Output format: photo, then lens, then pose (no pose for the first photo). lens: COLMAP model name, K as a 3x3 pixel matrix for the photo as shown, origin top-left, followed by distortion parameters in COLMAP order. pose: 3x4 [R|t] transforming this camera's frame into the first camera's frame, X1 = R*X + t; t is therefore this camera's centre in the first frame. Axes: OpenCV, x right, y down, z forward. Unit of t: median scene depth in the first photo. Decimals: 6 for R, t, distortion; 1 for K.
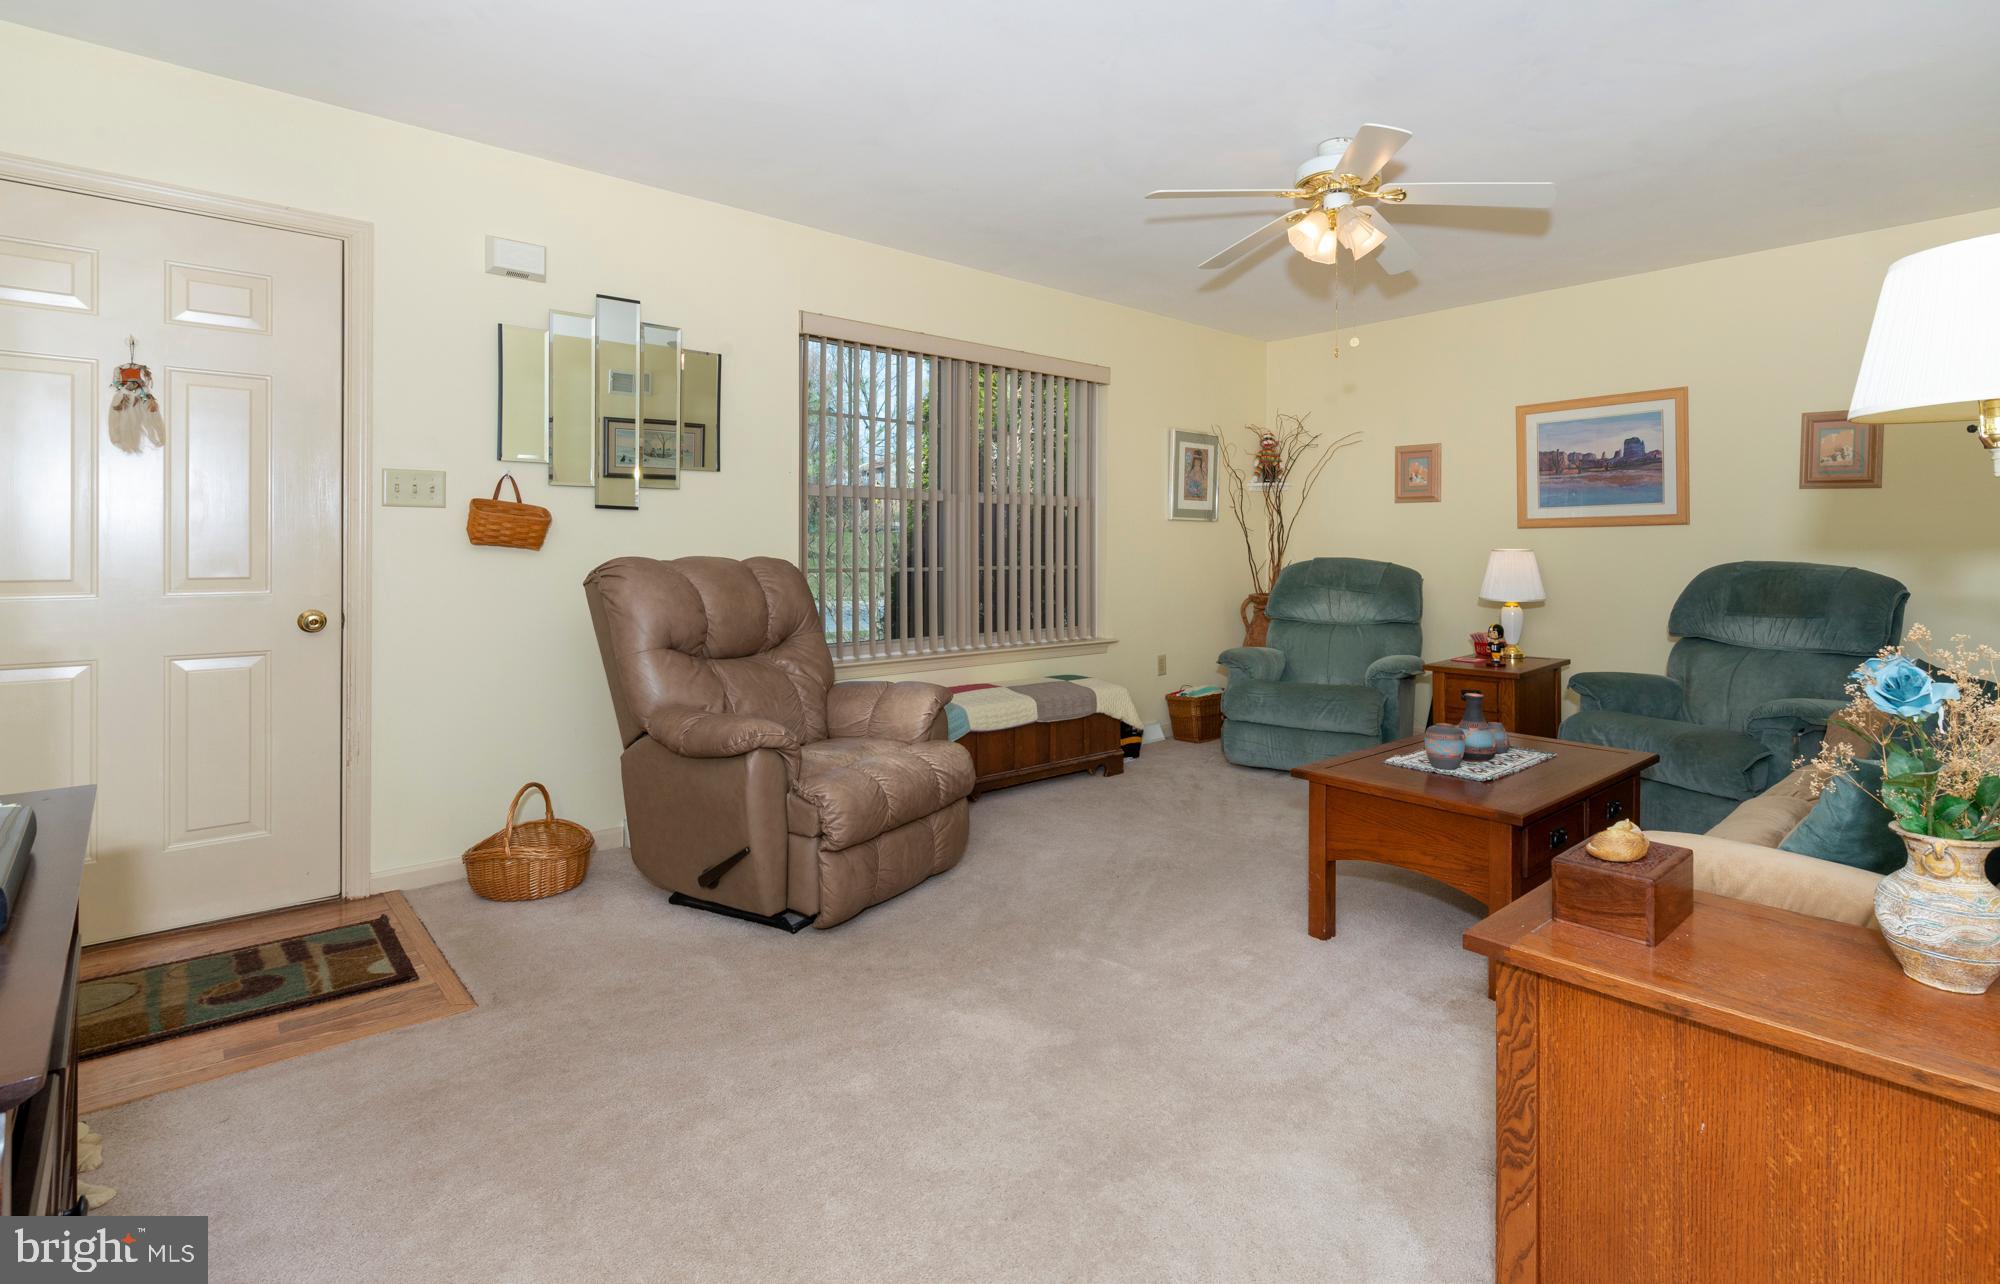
lens RADIAL K [[931.3, 0, 1035.6], [0, 931.3, 538.2], [0, 0, 1]] dist [-0.000664, -0.000365]
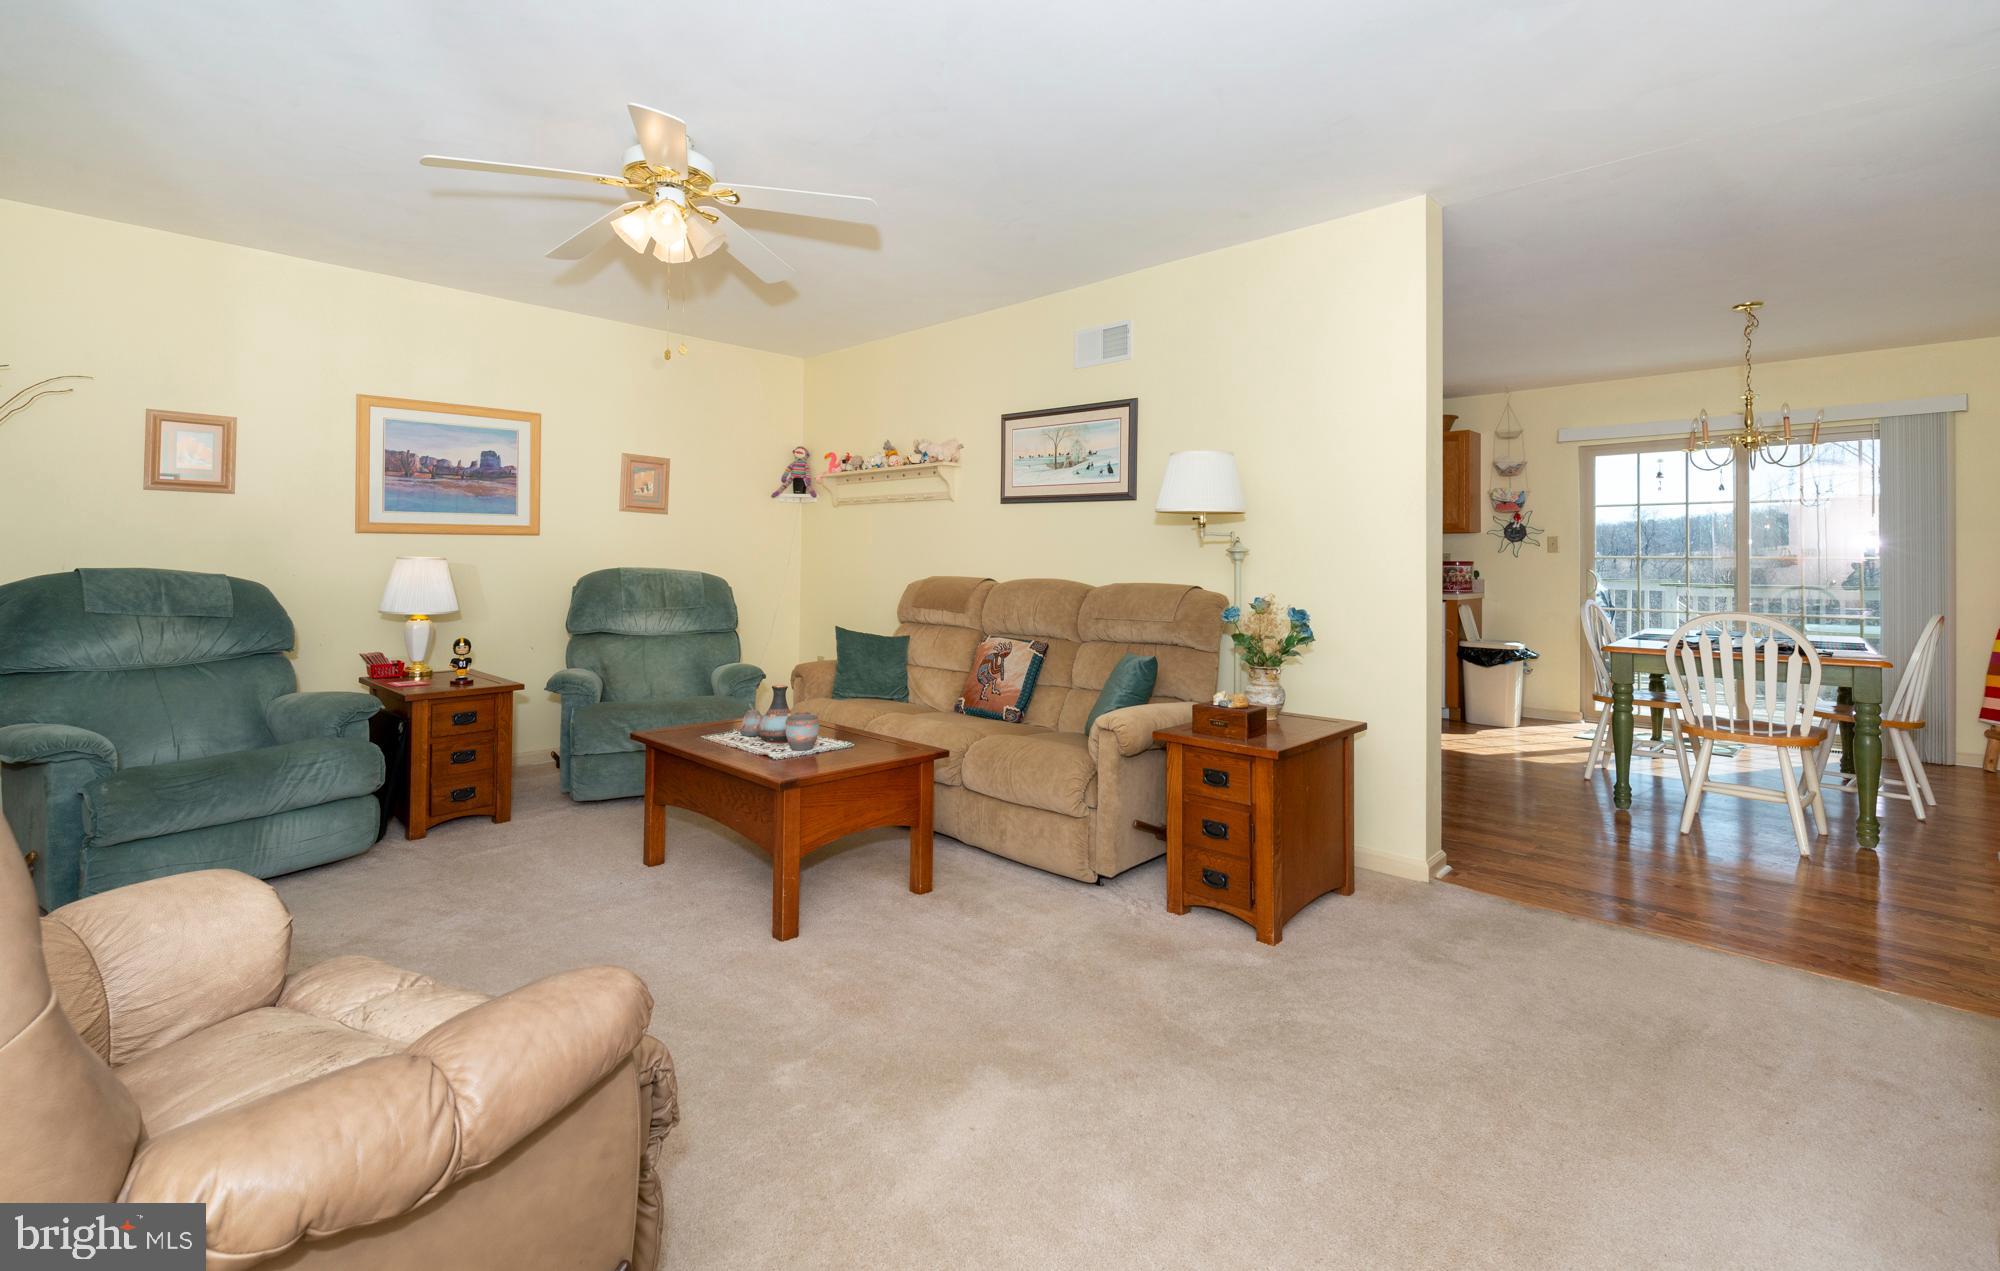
lens RADIAL K [[917.8, 0, 1002.3], [0, 917.8, 543.3], [0, 0, 1]] dist [0.002405, 0.000507]
pose [[-0.071873, 0.015417, 0.997295, -0.430472], [-0.019664, 0.999664, -0.016871, 0.002275], [-0.997220, -0.020824, -0.071546, 0.495670]]
